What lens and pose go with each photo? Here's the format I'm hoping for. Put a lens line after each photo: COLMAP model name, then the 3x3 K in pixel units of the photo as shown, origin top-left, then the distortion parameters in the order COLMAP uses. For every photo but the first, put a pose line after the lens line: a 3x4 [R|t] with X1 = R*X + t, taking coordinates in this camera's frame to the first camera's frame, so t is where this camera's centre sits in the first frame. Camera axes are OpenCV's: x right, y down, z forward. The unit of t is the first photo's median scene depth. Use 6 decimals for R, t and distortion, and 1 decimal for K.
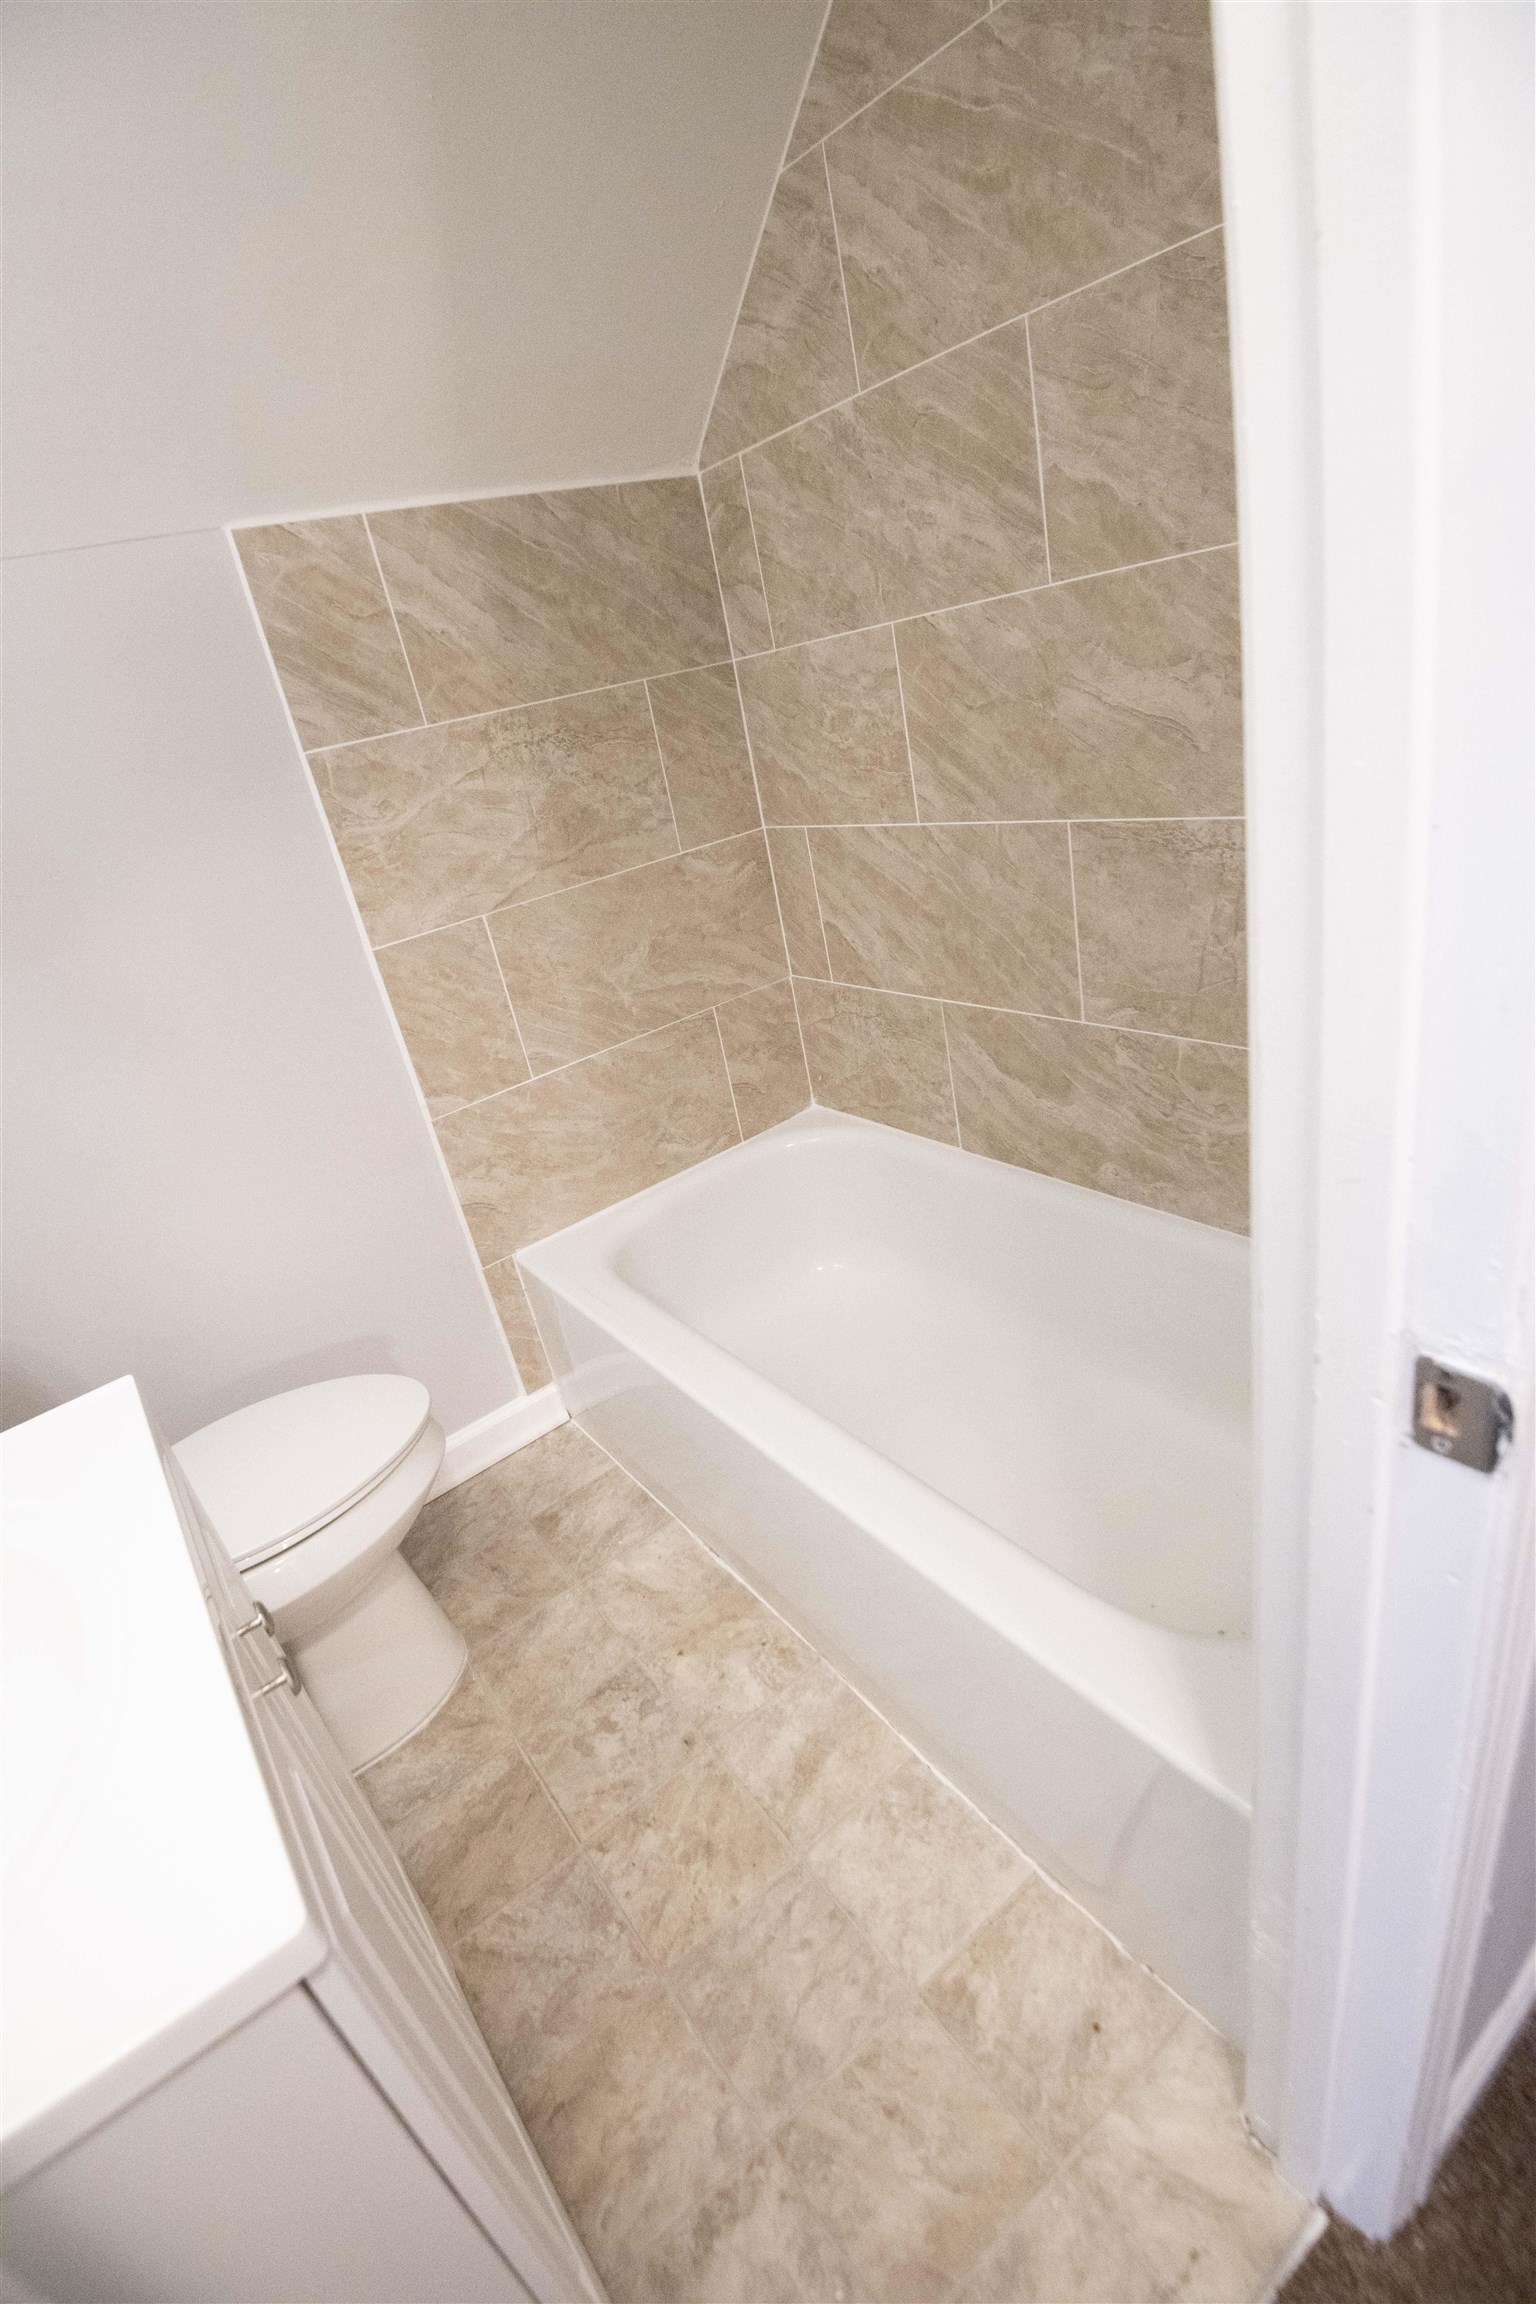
lens RADIAL K [[1086.6, 0, 767.0], [0, 1086.6, 1179.2], [0, 0, 1]] dist [-0.000789, -0.027673]
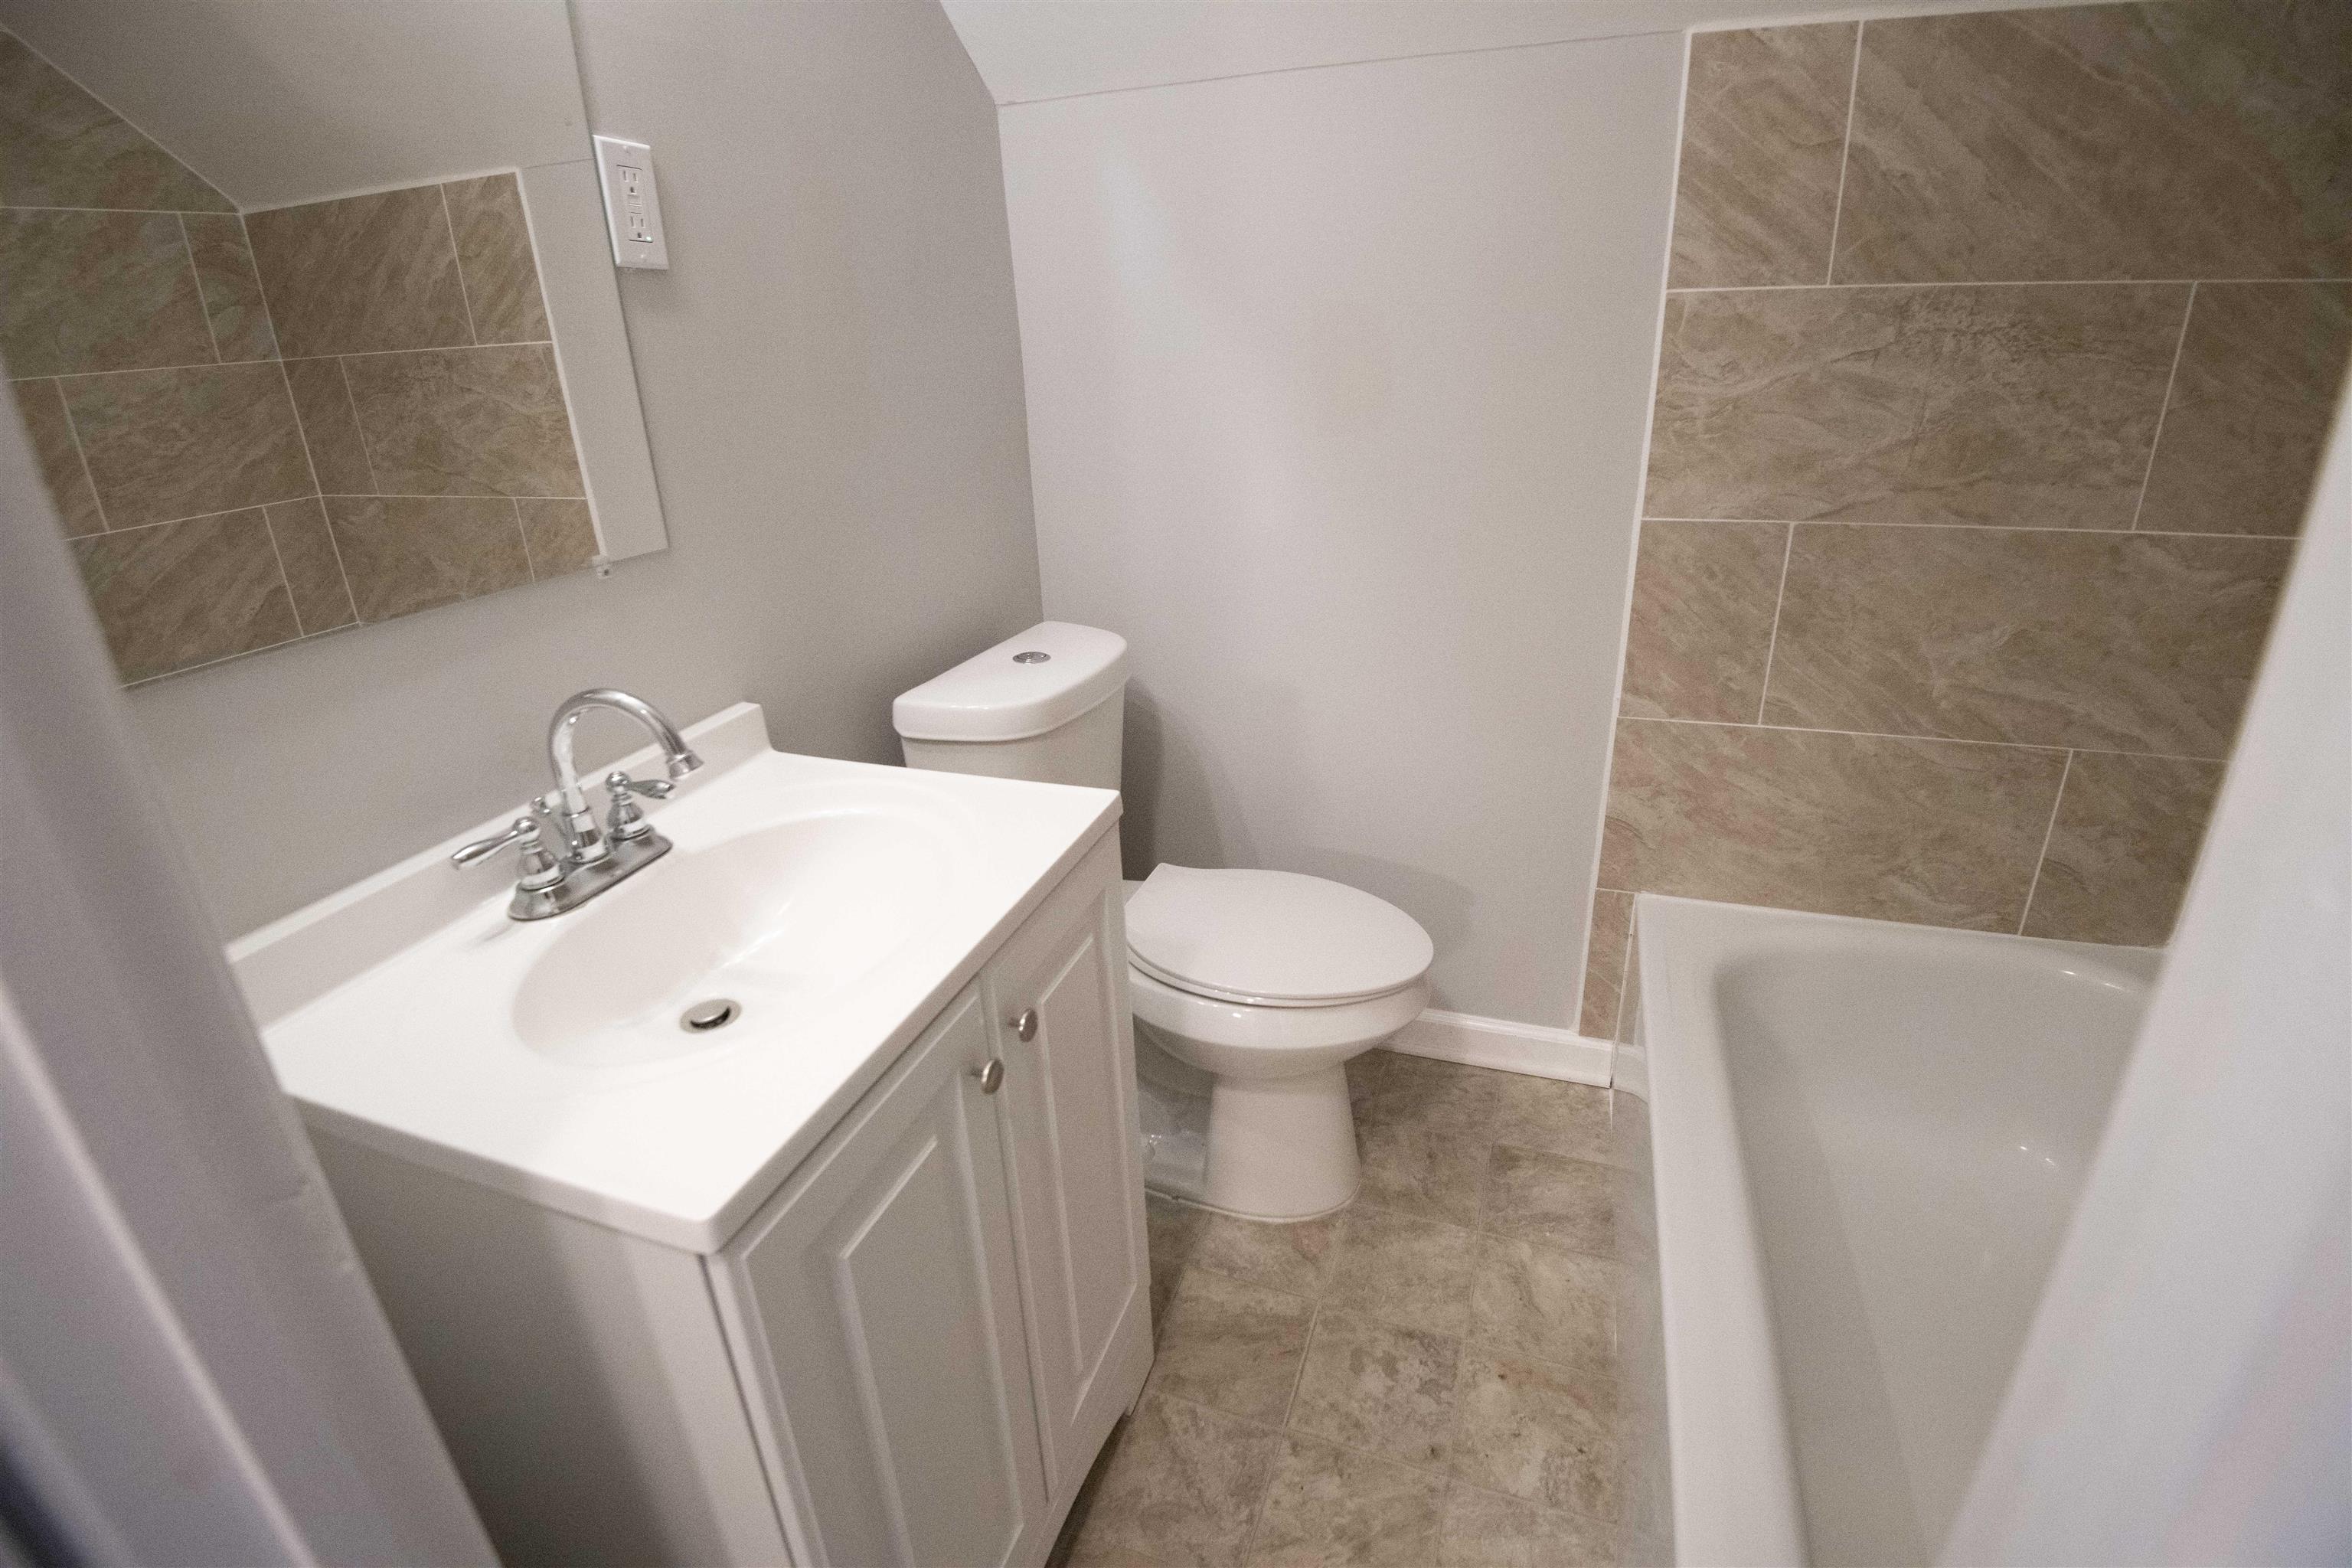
lens RADIAL K [[1109.2, 0, 1172.0], [0, 1109.2, 788.8], [0, 0, 1]] dist [-0.000789, -0.027673]
pose [[0.548666, 0.474578, -0.688288, 0.151700], [-0.422964, 0.867707, 0.261124, -0.087956], [0.721157, 0.147851, 0.676811, 0.126824]]
